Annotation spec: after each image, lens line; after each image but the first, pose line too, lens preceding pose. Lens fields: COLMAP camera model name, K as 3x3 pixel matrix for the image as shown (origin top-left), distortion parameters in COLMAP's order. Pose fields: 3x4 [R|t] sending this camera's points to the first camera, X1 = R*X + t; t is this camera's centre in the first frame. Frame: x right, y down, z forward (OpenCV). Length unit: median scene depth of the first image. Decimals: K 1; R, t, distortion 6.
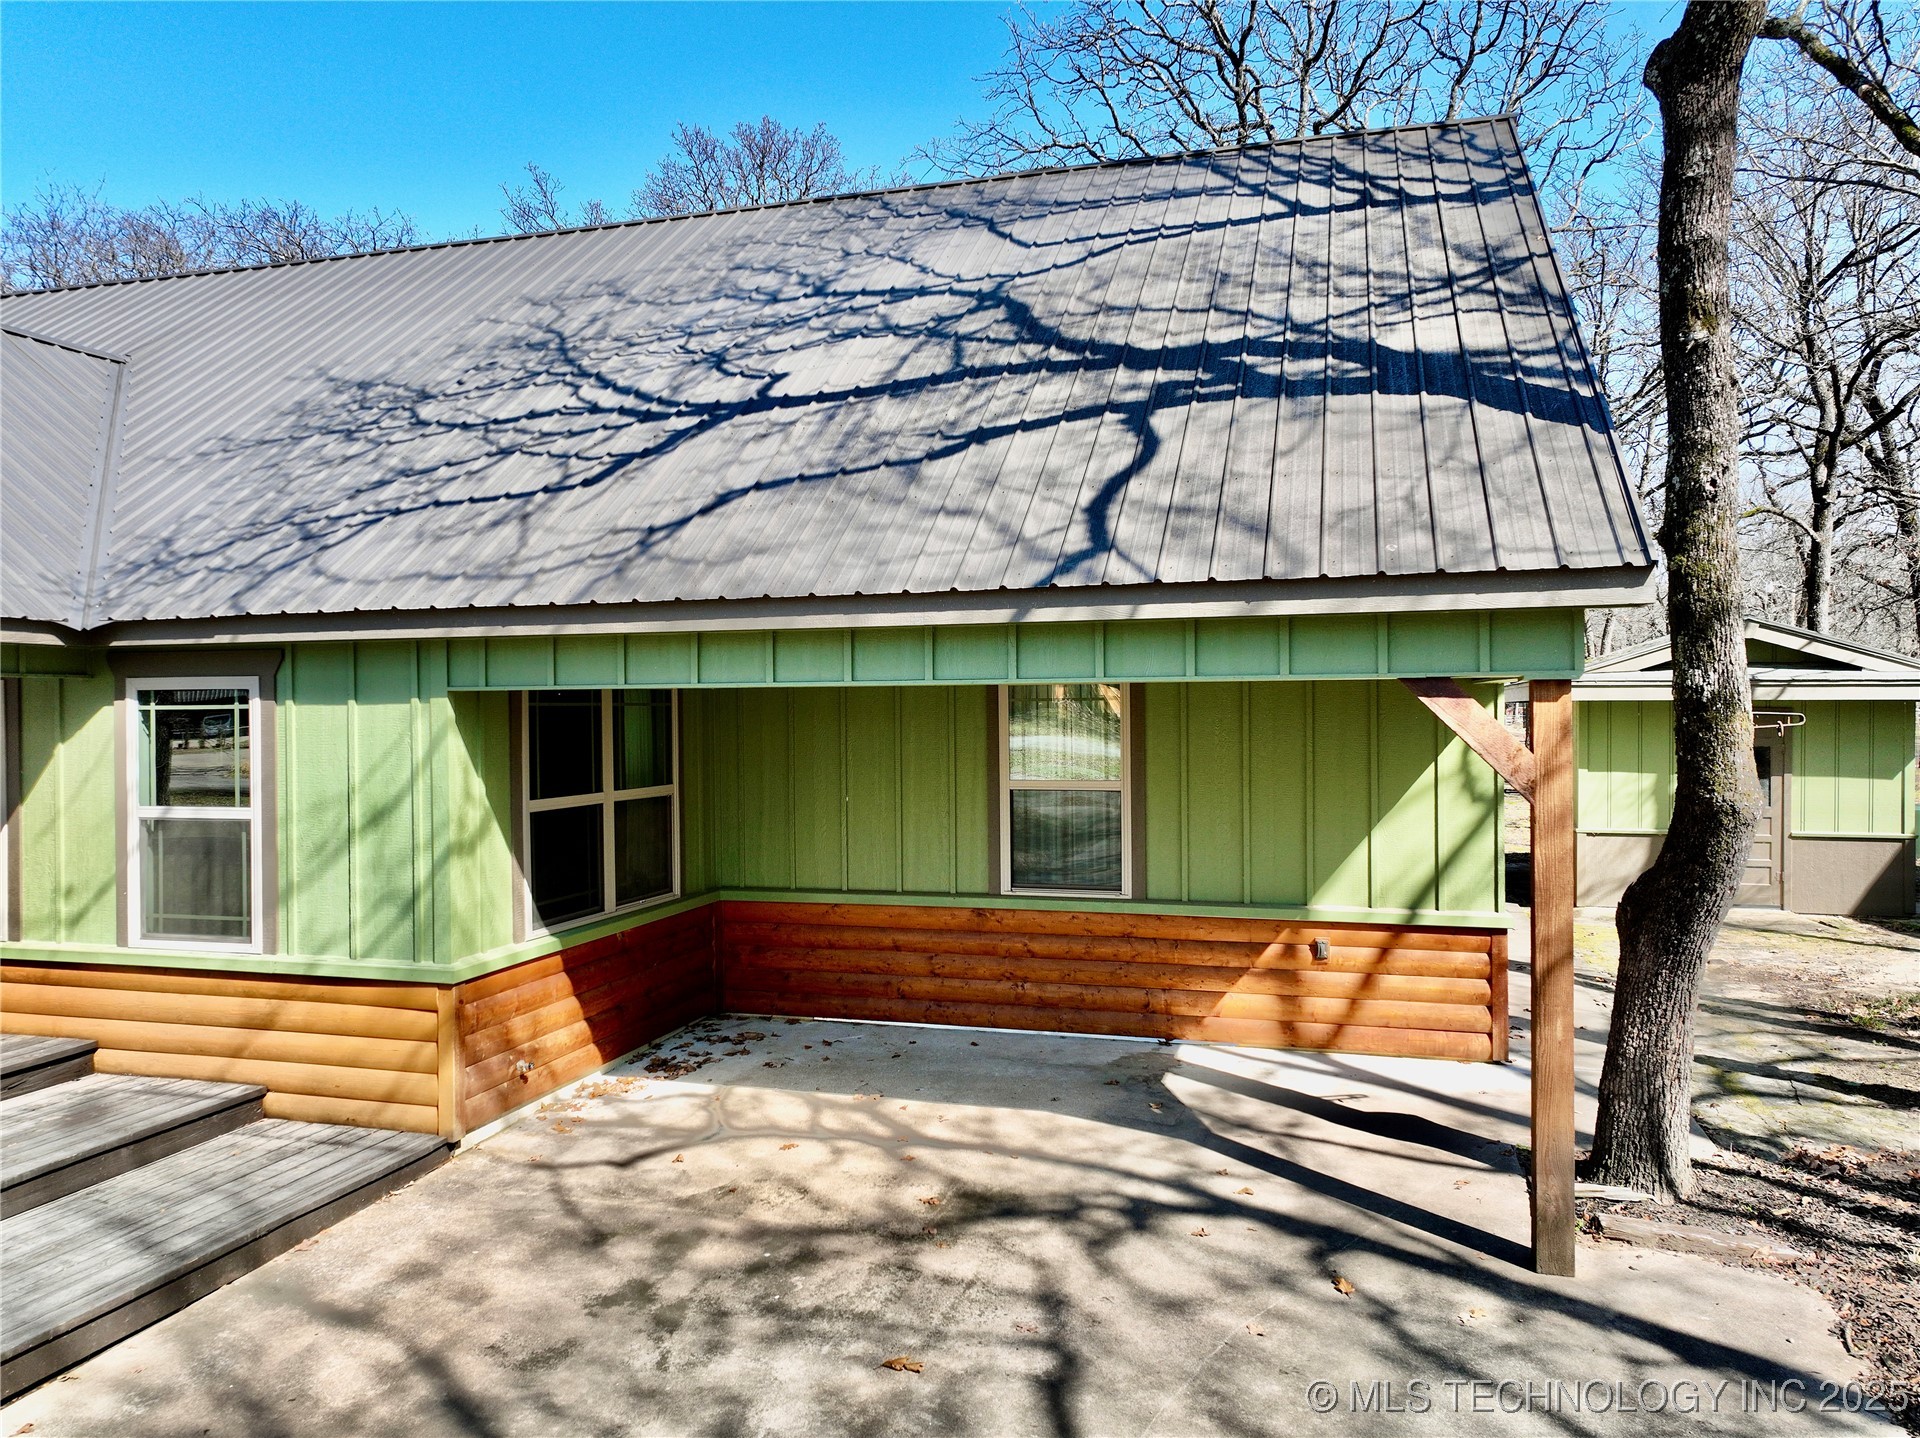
lens RADIAL K [[1330.7, 0, 966.4], [0, 1330.7, 720.3], [0, 0, 1]] dist [0.001467, 0.017528]
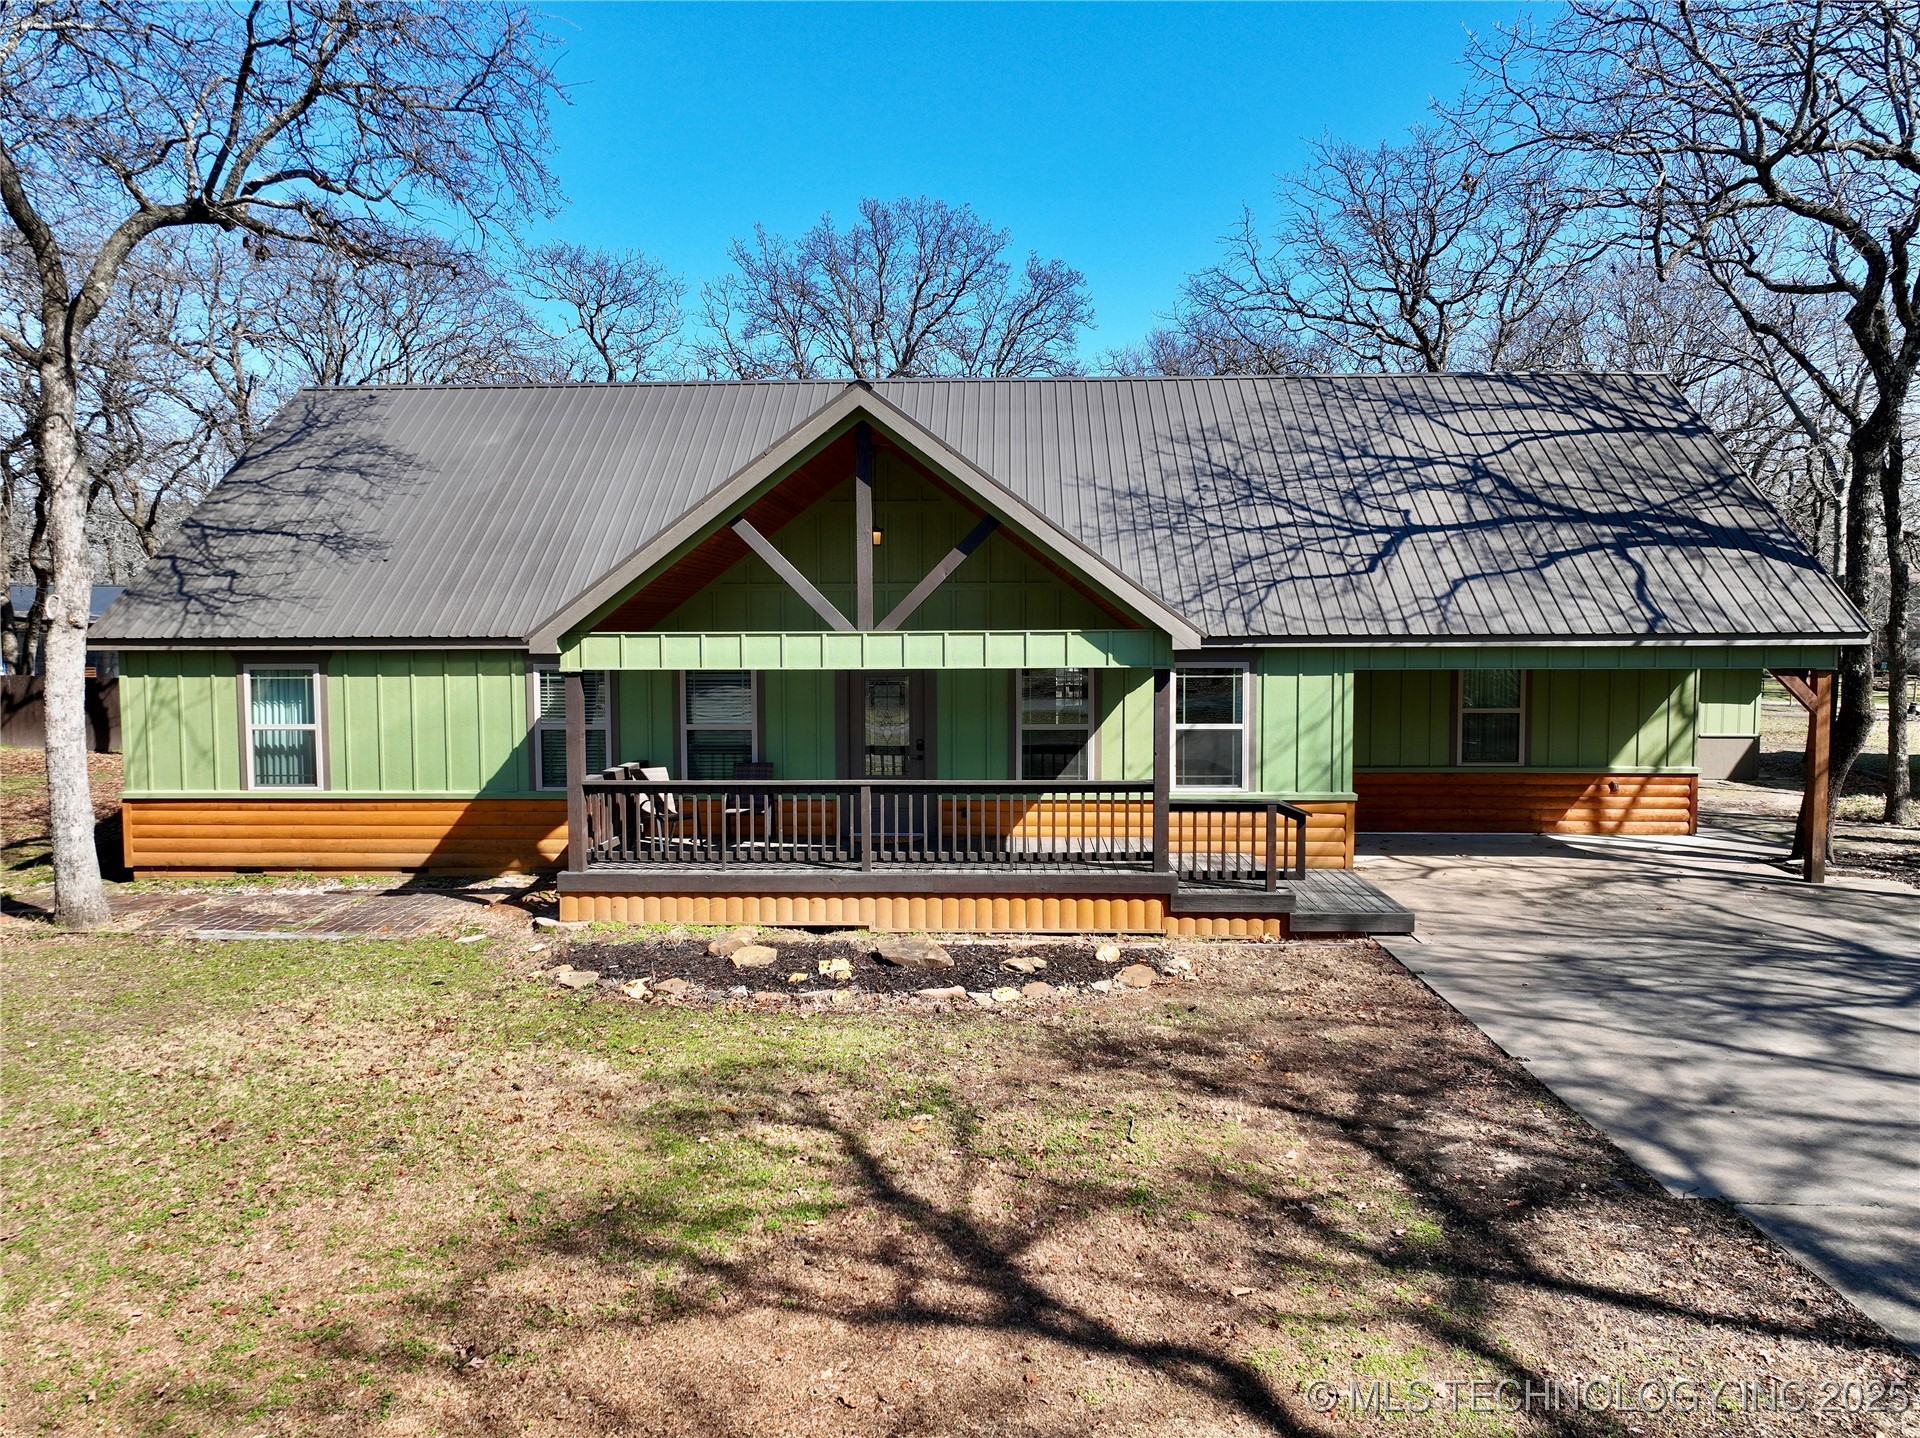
lens RADIAL K [[1330.7, 0, 955.0], [0, 1330.7, 717.7], [0, 0, 1]] dist [0.001467, 0.017528]
pose [[0.971060, -0.010172, 0.238618, -1.281103], [-0.002004, 0.998710, 0.050732, -0.044336], [-0.238826, -0.049742, 0.969787, -0.819493]]
